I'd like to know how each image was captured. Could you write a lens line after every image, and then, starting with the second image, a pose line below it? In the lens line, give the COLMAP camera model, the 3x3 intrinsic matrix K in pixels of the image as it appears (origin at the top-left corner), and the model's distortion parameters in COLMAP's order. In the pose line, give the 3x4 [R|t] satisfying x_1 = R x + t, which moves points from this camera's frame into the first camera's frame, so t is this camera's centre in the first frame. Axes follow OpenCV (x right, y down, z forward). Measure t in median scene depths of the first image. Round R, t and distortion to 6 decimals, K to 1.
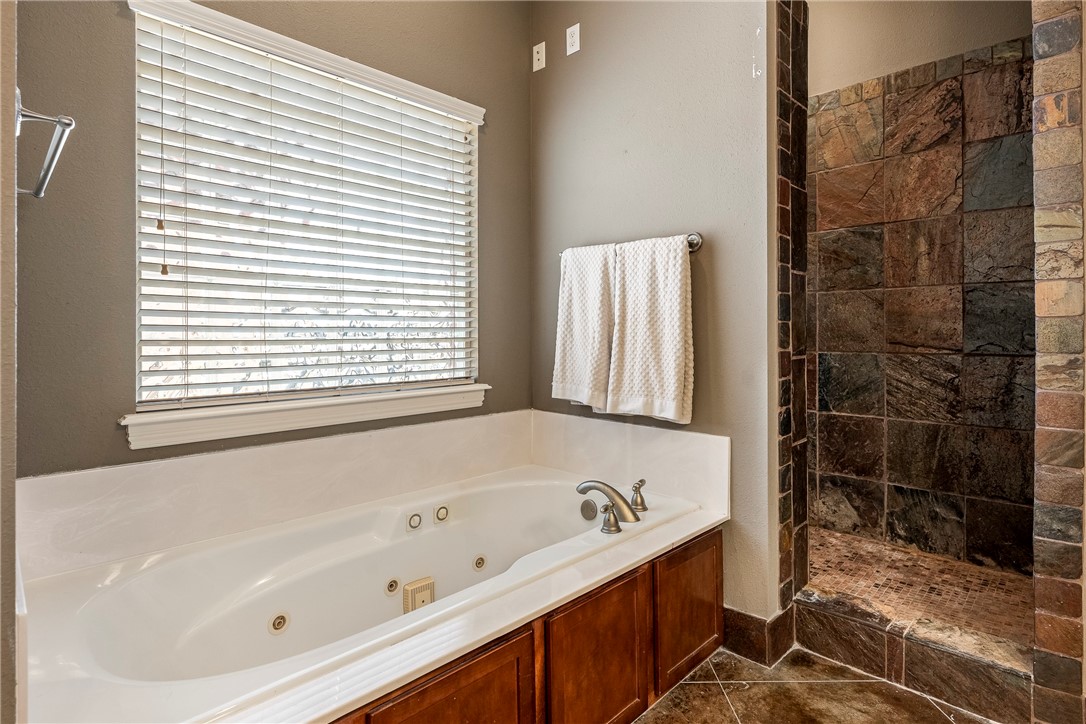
lens RADIAL K [[555.7, 0, 544.9], [0, 555.7, 334.7], [0, 0, 1]] dist [-0.002064, -0.000528]
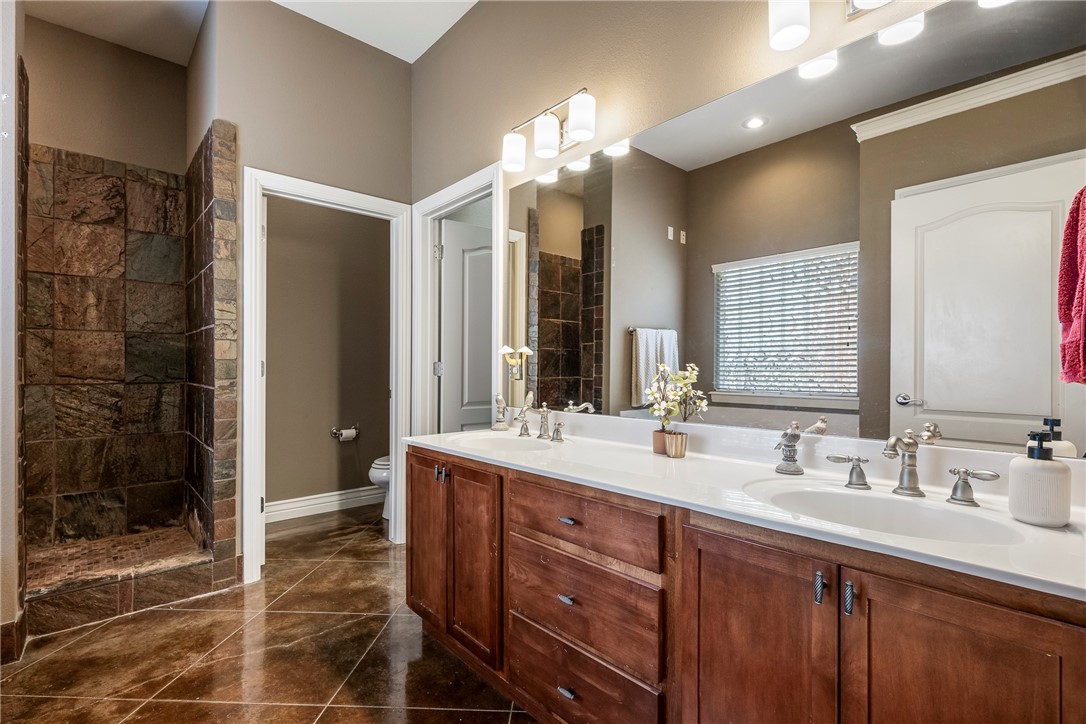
lens RADIAL K [[496.4, 0, 543.0], [0, 496.4, 362.0], [0, 0, 1]] dist [0.001131, 0.000302]
pose [[0.065169, 0.011102, 0.997813, -0.399071], [0.001293, 0.999936, -0.011210, -0.002284], [-0.997873, 0.002021, 0.065150, -0.105718]]
